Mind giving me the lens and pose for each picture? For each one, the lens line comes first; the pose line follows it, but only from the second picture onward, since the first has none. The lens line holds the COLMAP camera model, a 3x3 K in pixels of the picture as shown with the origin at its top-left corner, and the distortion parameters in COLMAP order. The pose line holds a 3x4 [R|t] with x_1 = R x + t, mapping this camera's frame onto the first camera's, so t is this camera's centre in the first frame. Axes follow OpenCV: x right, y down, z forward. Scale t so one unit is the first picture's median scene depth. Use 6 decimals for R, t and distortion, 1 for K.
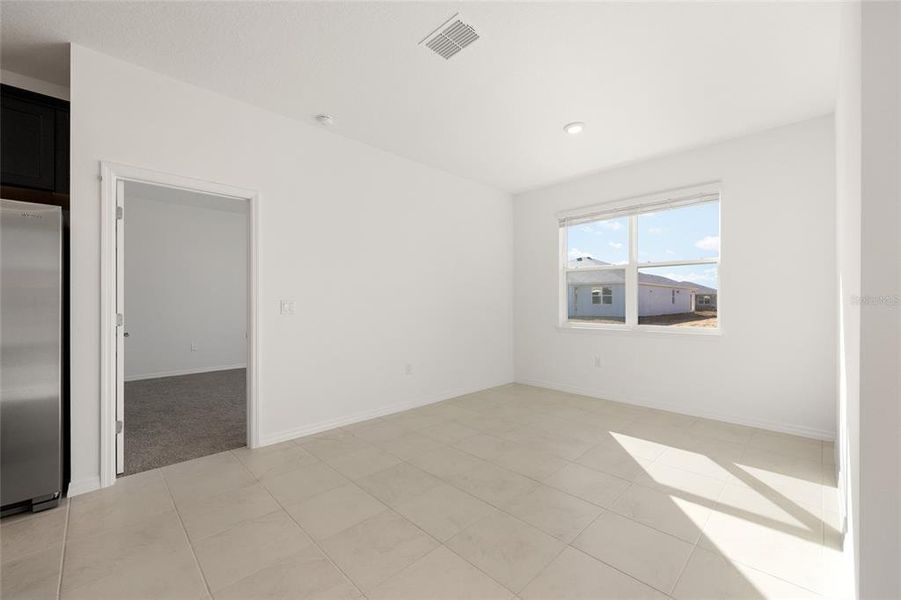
lens RADIAL K [[363.0, 0, 451.1], [0, 363.0, 299.6], [0, 0, 1]] dist [-0.000603, 0.000212]
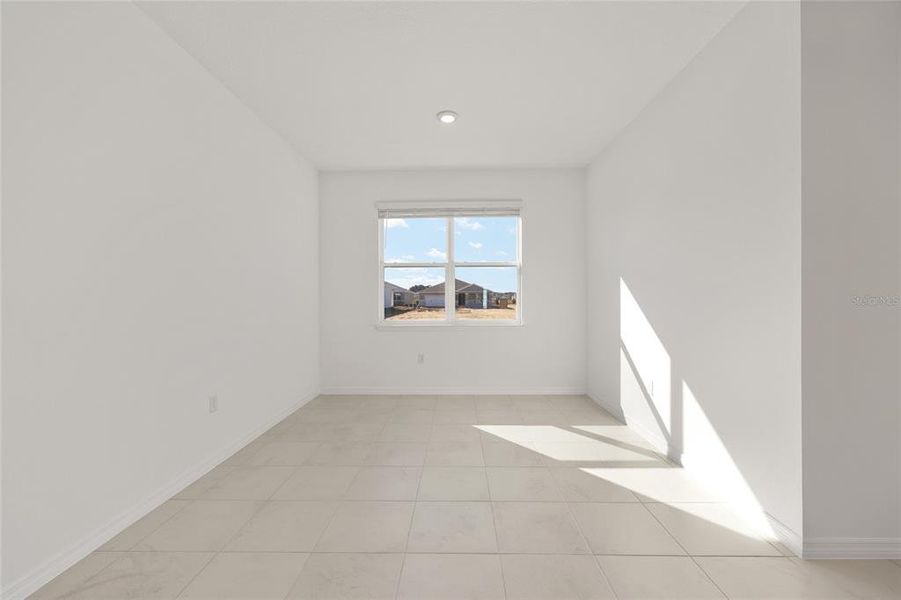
lens RADIAL K [[363.0, 0, 451.6], [0, 363.0, 295.1], [0, 0, 1]] dist [-0.000603, 0.000212]
pose [[0.719046, 0.003131, 0.694955, -0.281527], [-0.000725, 0.999993, -0.003756, 0.000877], [-0.694962, 0.002197, 0.719043, 0.270597]]
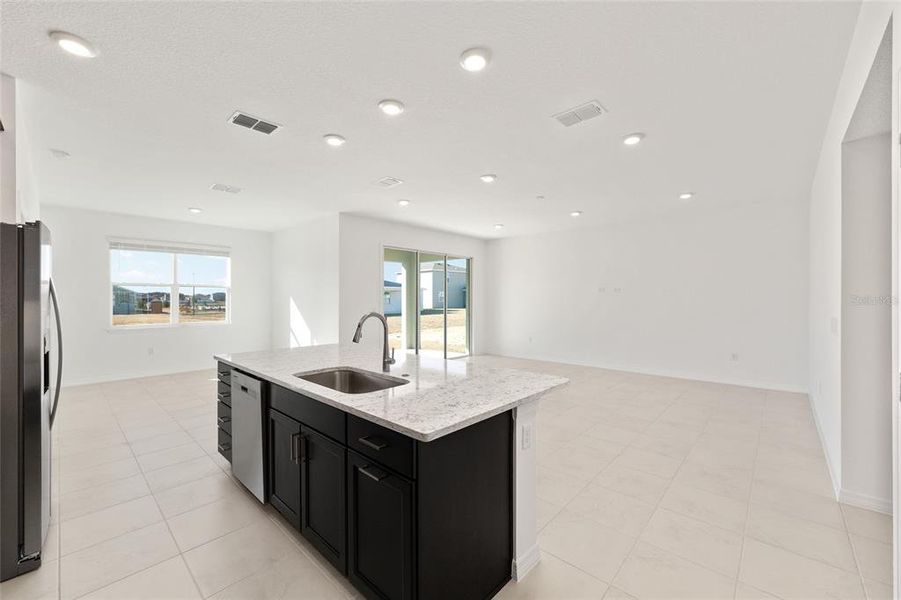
lens RADIAL K [[363.0, 0, 452.9], [0, 363.0, 298.1], [0, 0, 1]] dist [-0.000603, 0.000212]
pose [[-0.055266, -0.001243, 0.998471, -1.318789], [-0.002397, 0.999997, 0.001112, -0.048148], [-0.998469, -0.002332, -0.055268, -0.125567]]
